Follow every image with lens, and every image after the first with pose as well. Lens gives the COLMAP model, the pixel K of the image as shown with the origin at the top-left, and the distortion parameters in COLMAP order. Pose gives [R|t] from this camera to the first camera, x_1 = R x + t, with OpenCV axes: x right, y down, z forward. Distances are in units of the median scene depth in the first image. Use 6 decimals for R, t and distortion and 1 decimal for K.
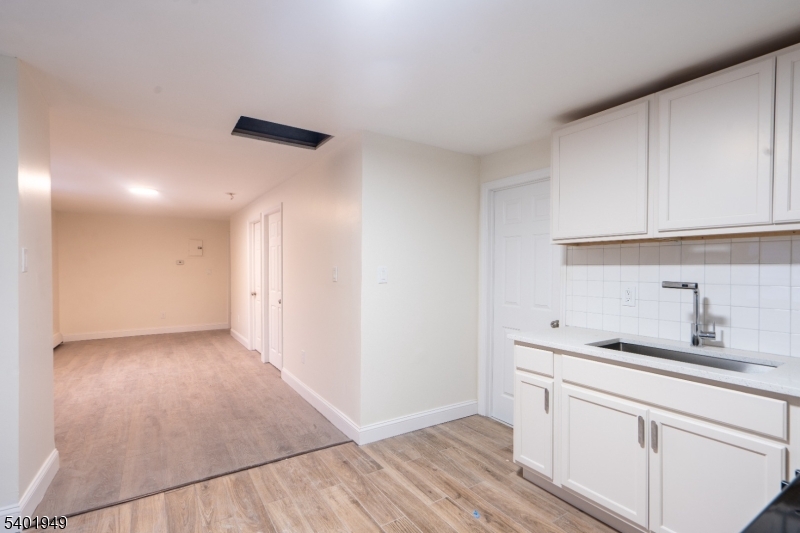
lens RADIAL K [[381.5, 0, 400.0], [0, 381.5, 266.5], [0, 0, 1]] dist [0.001631, 0.000797]
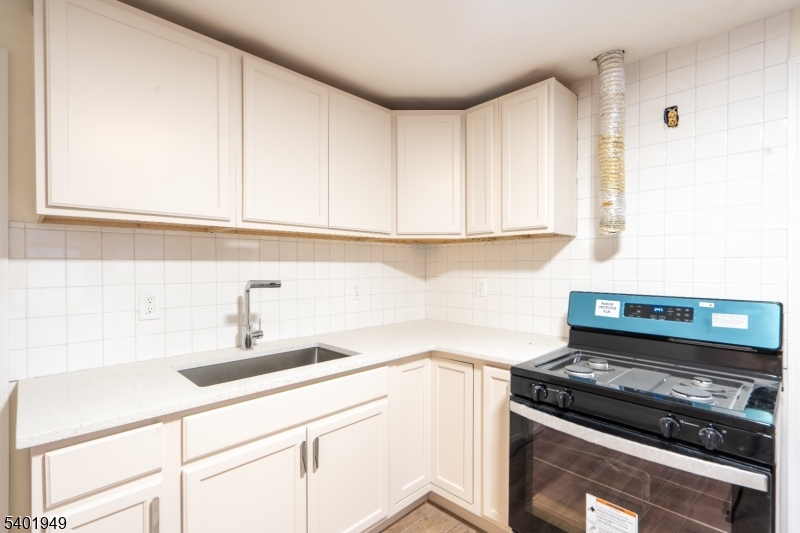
lens RADIAL K [[381.5, 0, 400.0], [0, 381.5, 266.5], [0, 0, 1]] dist [0.001631, 0.000797]
pose [[-0.206939, -0.010507, 0.978297, -0.168387], [-0.006847, 0.999933, 0.009291, -0.002245], [-0.978330, -0.004776, -0.206997, 0.689410]]
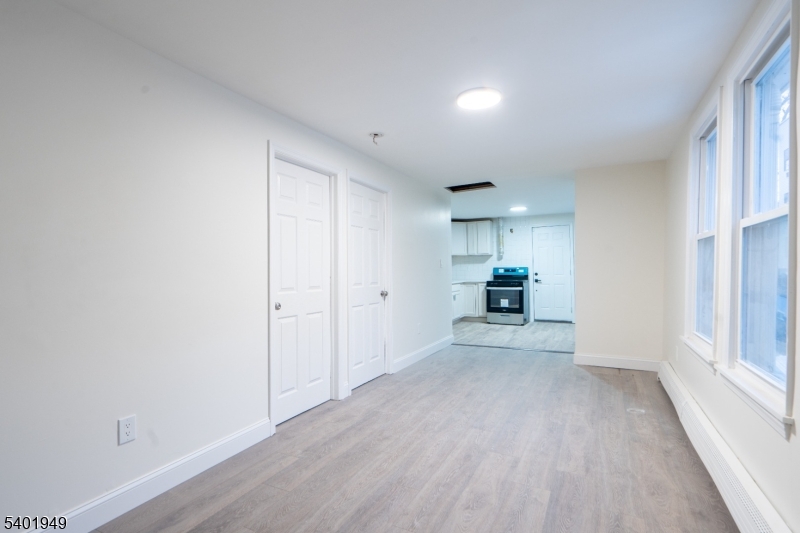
lens RADIAL K [[381.5, 0, 400.0], [0, 381.5, 266.5], [0, 0, 1]] dist [0.001631, 0.000797]
pose [[-0.493996, 0.008762, 0.869420, -2.102129], [0.005495, 0.999961, -0.006956, 0.060961], [-0.869447, 0.001341, -0.494024, 2.663698]]
